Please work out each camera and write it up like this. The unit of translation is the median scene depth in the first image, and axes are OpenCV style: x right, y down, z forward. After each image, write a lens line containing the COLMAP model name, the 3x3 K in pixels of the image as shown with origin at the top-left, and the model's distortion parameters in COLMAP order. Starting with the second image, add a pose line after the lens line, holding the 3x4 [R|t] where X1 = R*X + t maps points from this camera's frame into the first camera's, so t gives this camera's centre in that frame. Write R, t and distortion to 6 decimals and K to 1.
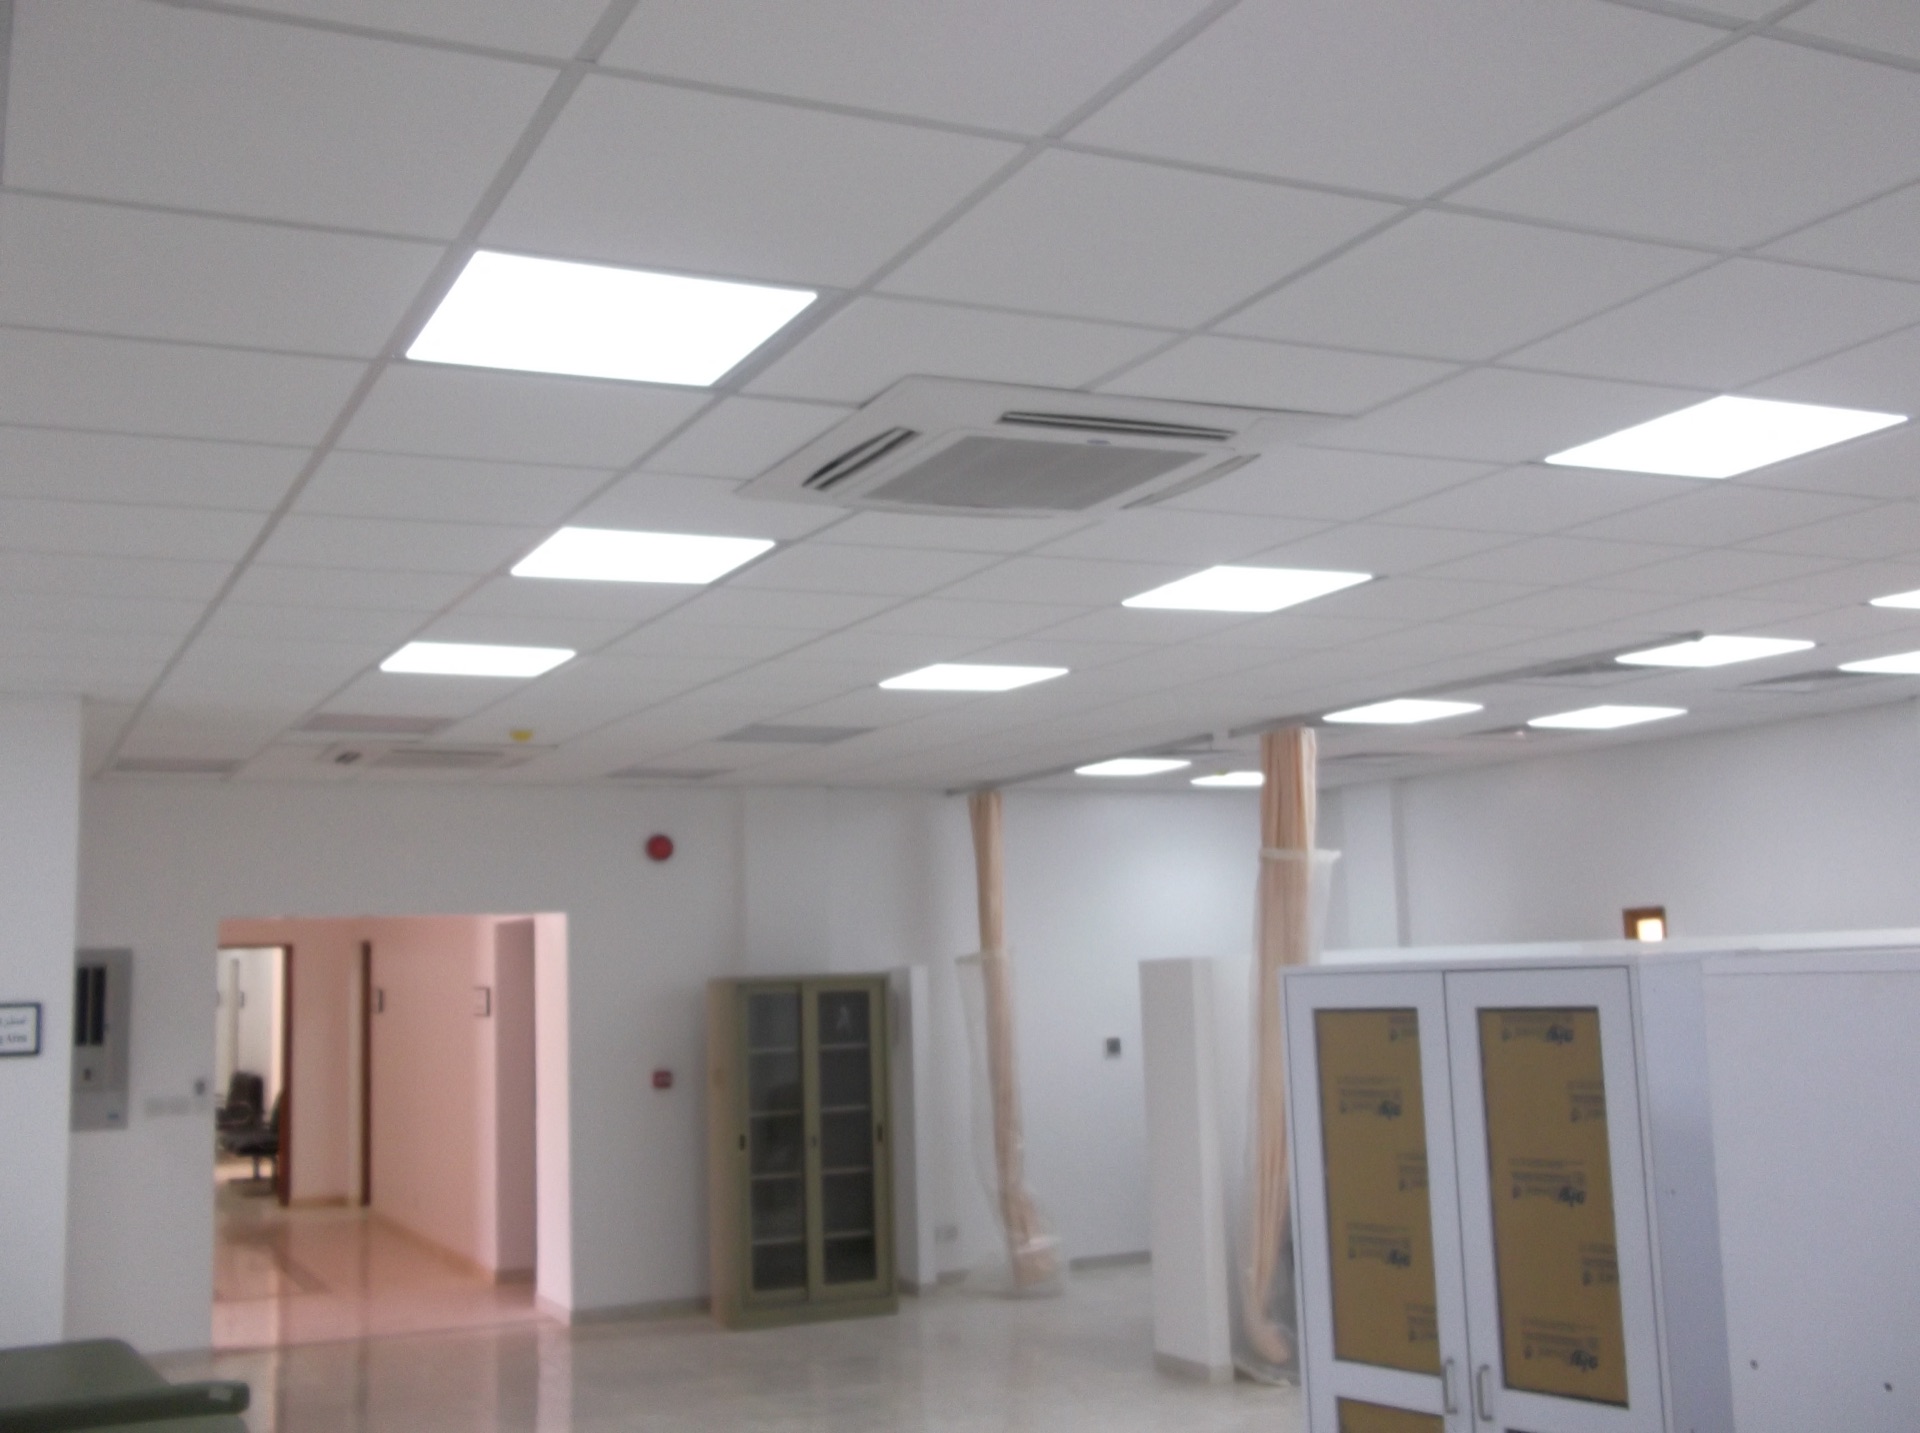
lens RADIAL K [[2102.9, 0, 960.0], [0, 2102.9, 716.5], [0, 0, 1]] dist [-0.019398, 0.018946]
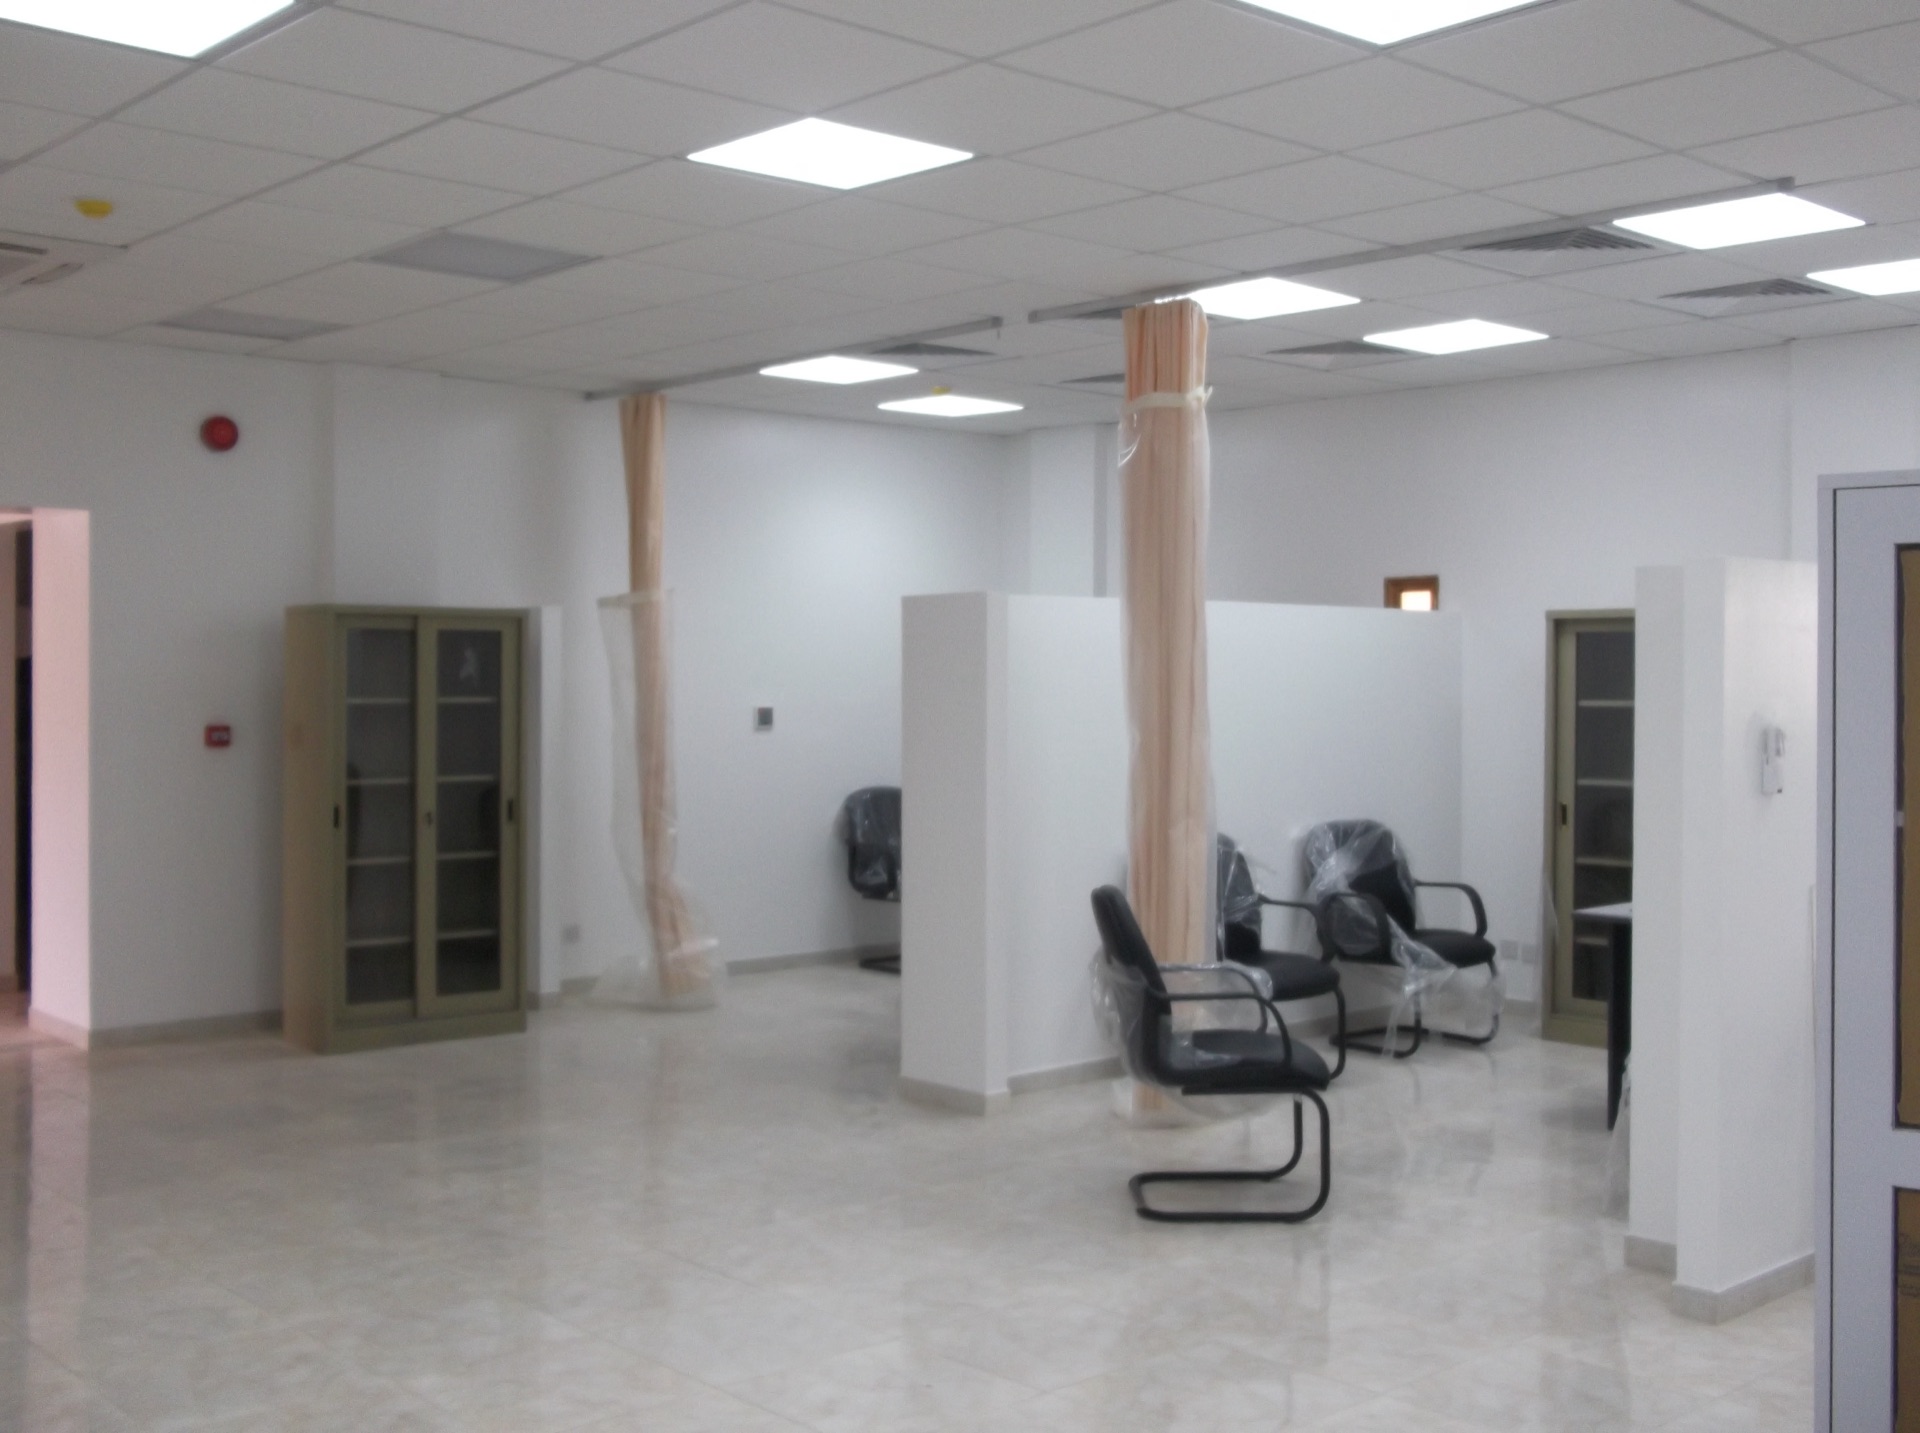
lens RADIAL K [[2102.9, 0, 960.0], [0, 2102.9, 716.5], [0, 0, 1]] dist [-0.019398, 0.018946]
pose [[0.961164, 0.032938, 0.274004, -0.093090], [-0.070169, 0.989391, 0.127207, 0.050142], [-0.266908, -0.141493, 0.953279, 0.201976]]
